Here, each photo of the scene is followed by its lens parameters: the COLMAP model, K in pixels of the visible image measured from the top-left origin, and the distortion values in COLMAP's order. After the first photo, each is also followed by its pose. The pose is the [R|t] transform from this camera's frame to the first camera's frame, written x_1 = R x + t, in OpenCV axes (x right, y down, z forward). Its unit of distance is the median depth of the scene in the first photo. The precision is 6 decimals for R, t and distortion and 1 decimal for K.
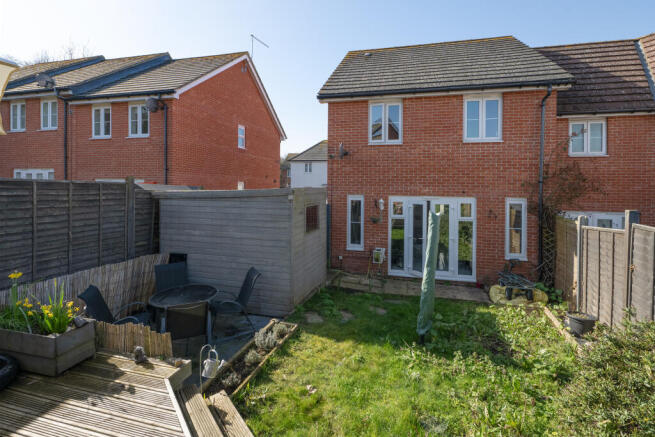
lens RADIAL K [[304.4, 0, 337.2], [0, 304.4, 193.7], [0, 0, 1]] dist [0.000556, -0.000409]
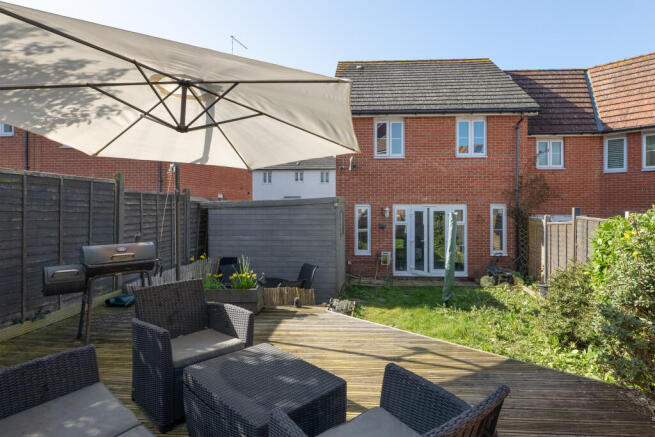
lens RADIAL K [[415.5, 0, 327.6], [0, 415.5, 214.2], [0, 0, 1]] dist [0.007730, 0.001356]
pose [[0.980855, -0.018968, 0.193813, -0.382889], [0.017411, 0.999801, 0.009735, 0.025323], [-0.193959, -0.006174, 0.980990, -0.470399]]
